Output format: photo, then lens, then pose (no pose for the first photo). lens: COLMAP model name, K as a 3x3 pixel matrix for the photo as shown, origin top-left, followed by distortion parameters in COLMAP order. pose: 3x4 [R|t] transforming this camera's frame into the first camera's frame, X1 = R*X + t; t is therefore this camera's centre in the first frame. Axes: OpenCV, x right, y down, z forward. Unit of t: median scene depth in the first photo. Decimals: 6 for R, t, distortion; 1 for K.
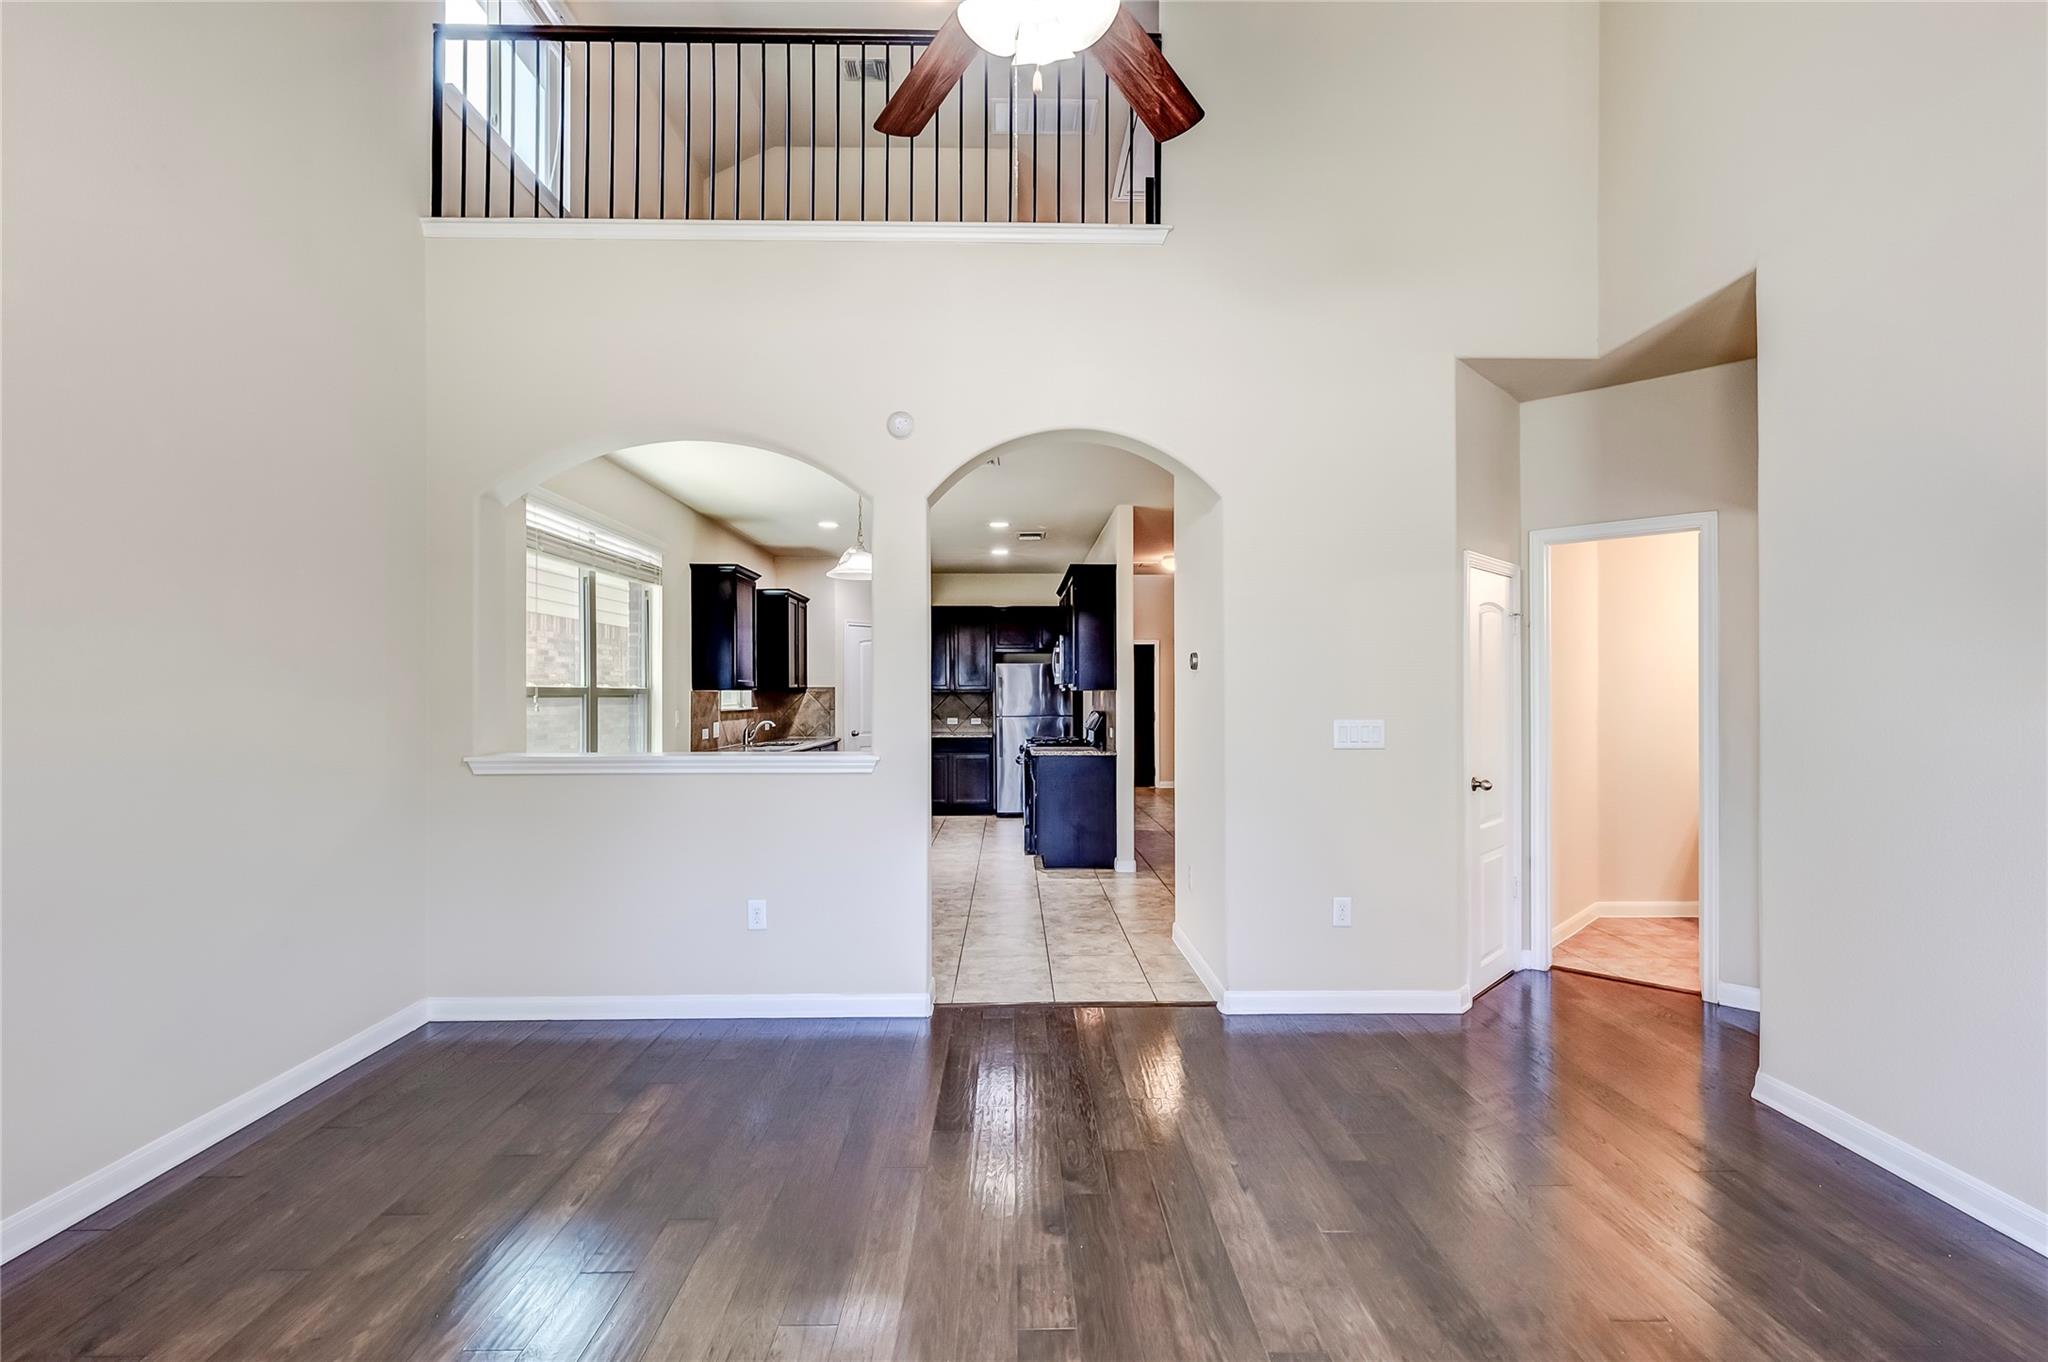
lens RADIAL K [[922.2, 0, 1026.8], [0, 922.2, 681.5], [0, 0, 1]] dist [0.008445, -0.001614]
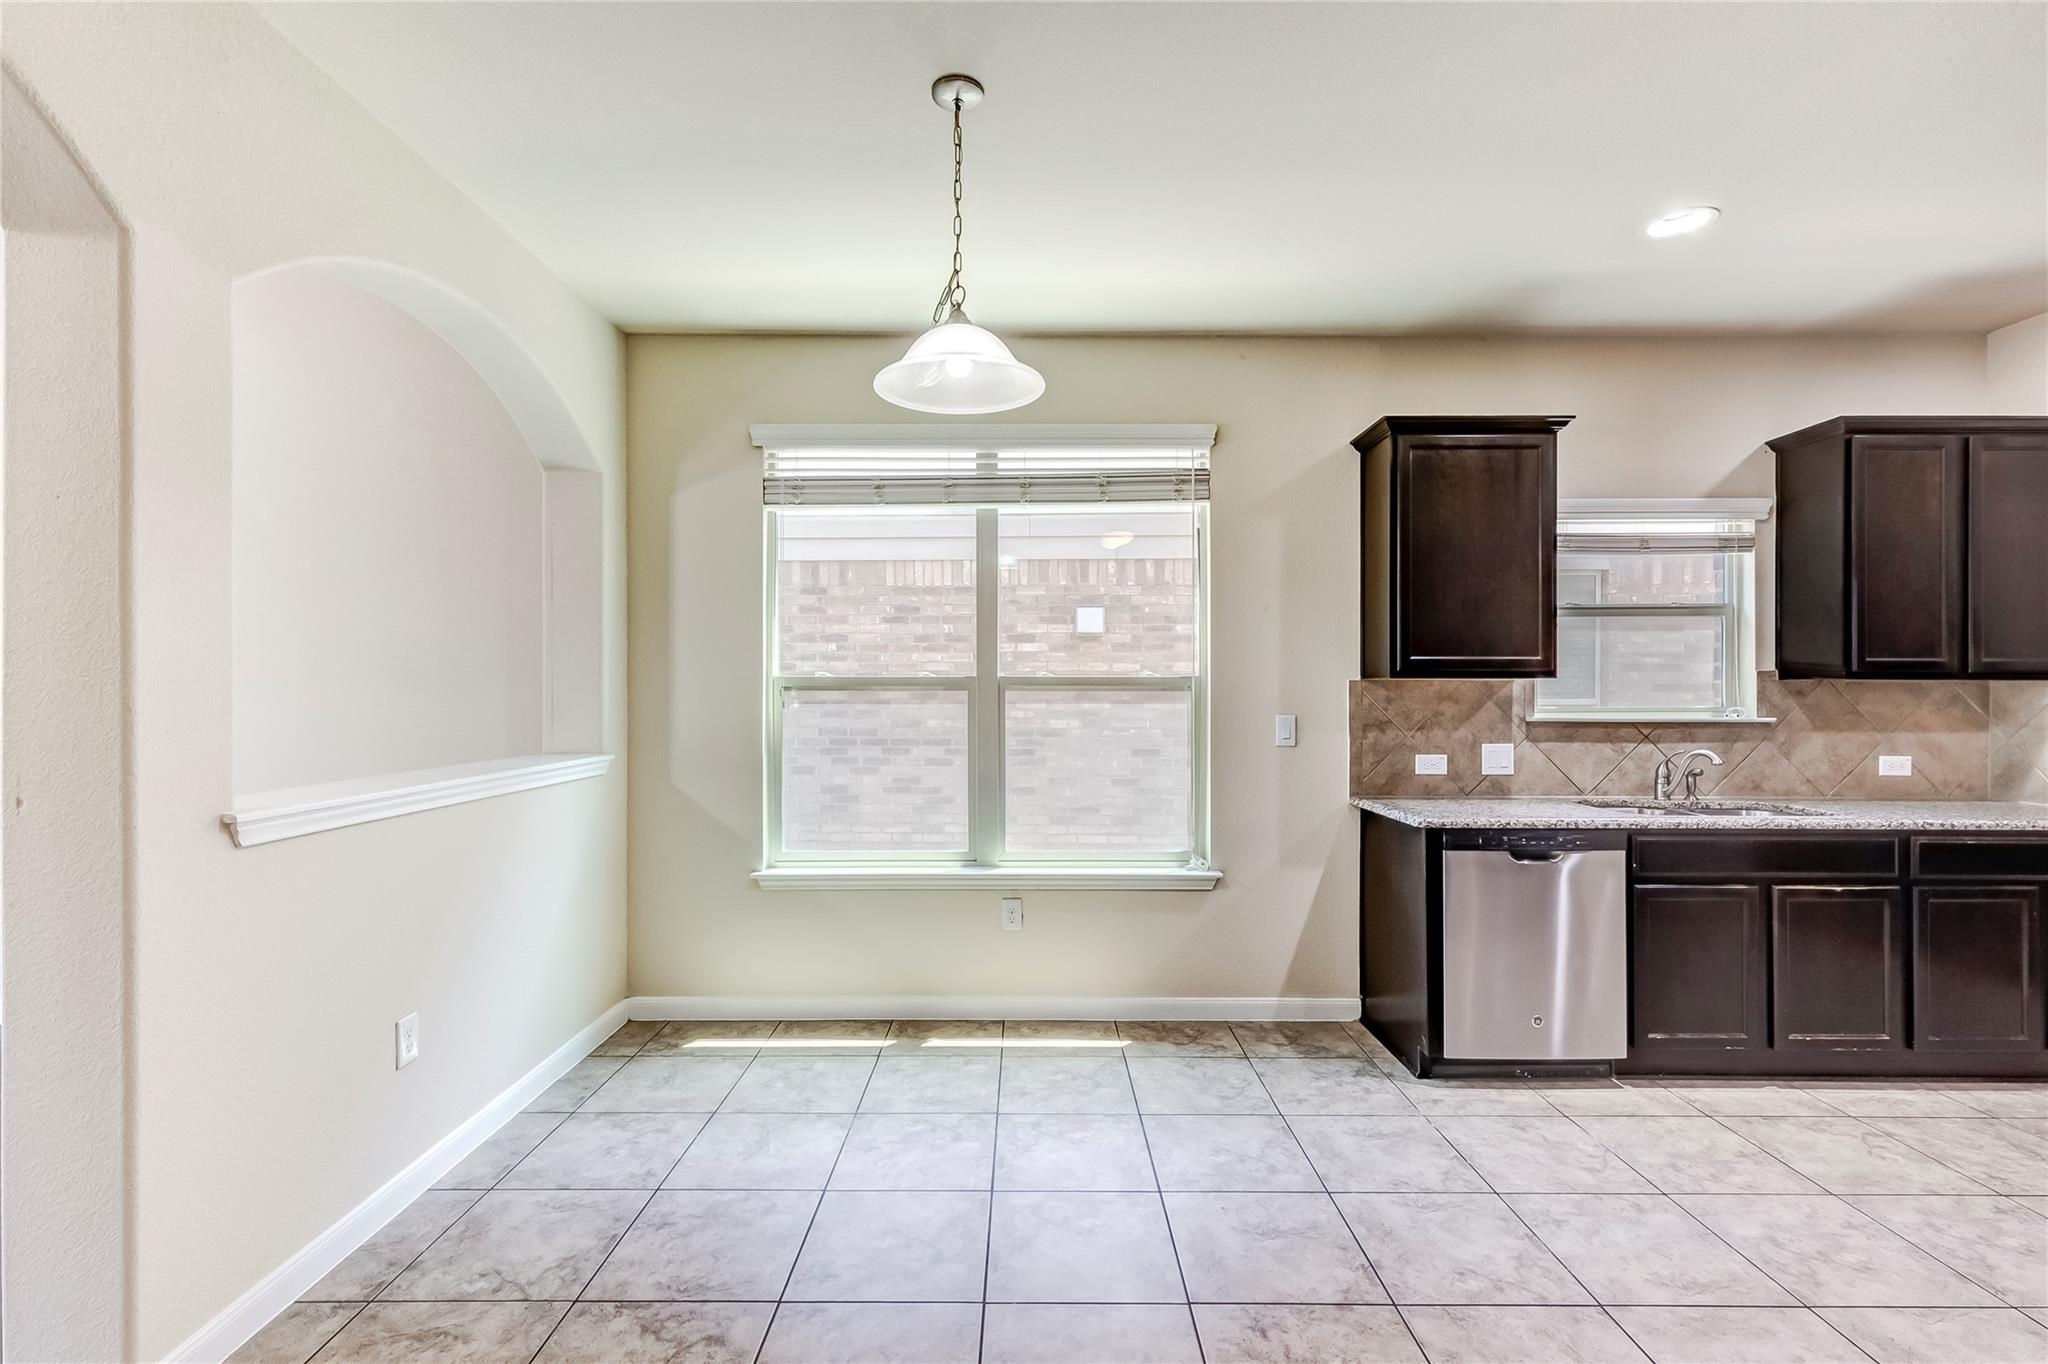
lens RADIAL K [[922.2, 0, 1028.6], [0, 922.2, 690.1], [0, 0, 1]] dist [0.008445, -0.001614]
pose [[-0.019426, 0.005107, -0.999798, 0.224601], [0.014335, 0.999886, 0.004829, 0.013180], [0.999709, -0.014238, -0.019497, 1.059711]]
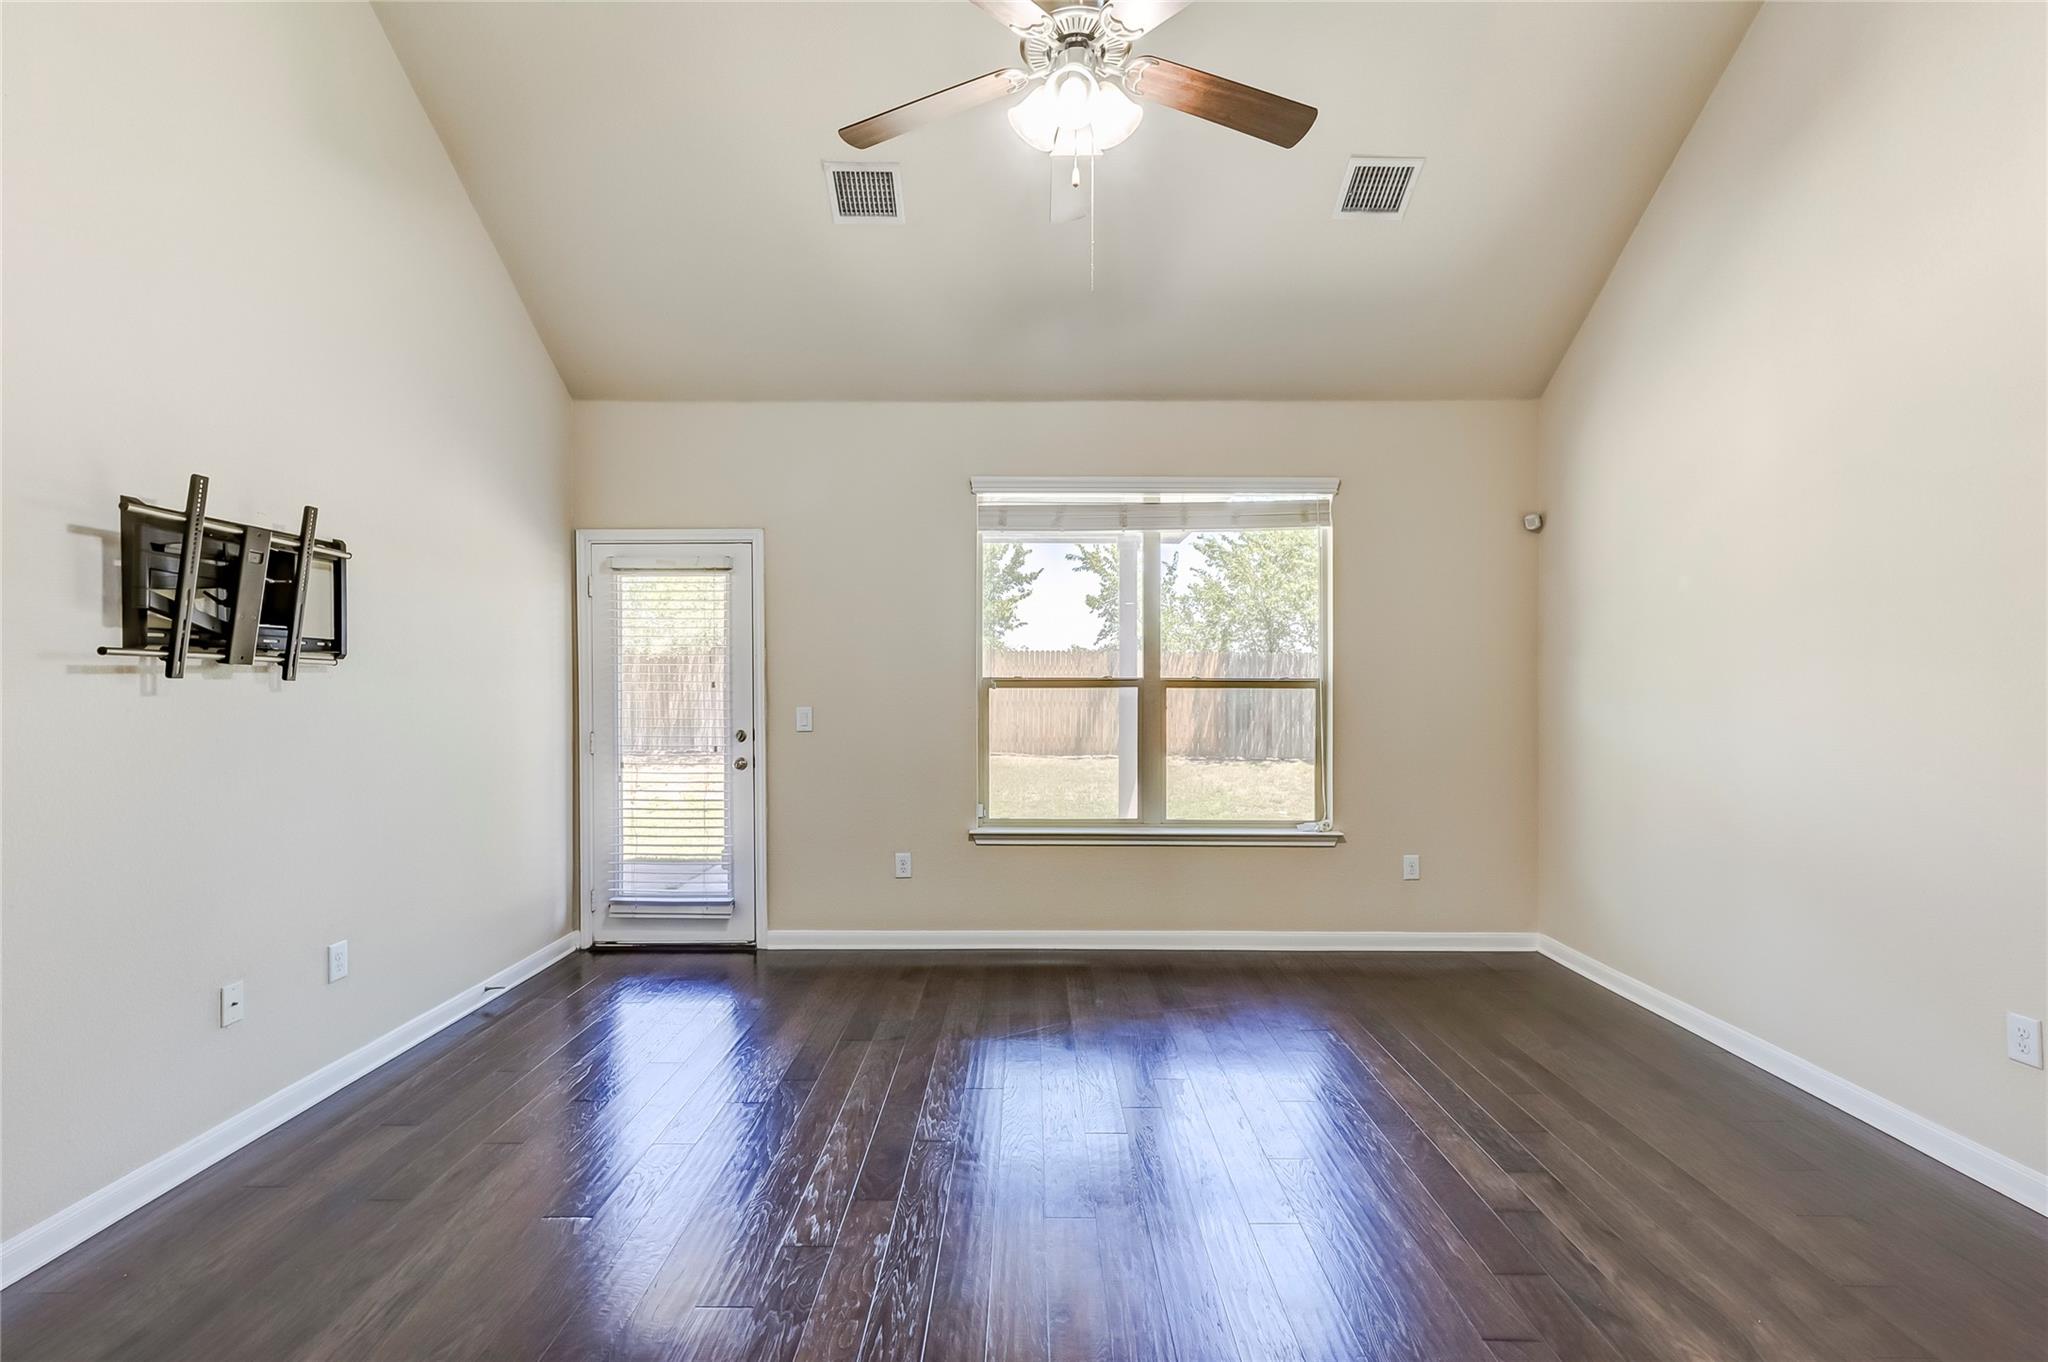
lens RADIAL K [[922.2, 0, 1030.2], [0, 922.2, 679.5], [0, 0, 1]] dist [0.008445, -0.001614]
pose [[-0.999813, 0.002433, 0.019202, 0.017600], [0.002079, 0.999828, -0.018440, 0.010578], [-0.019244, -0.018397, -0.999646, 0.788506]]
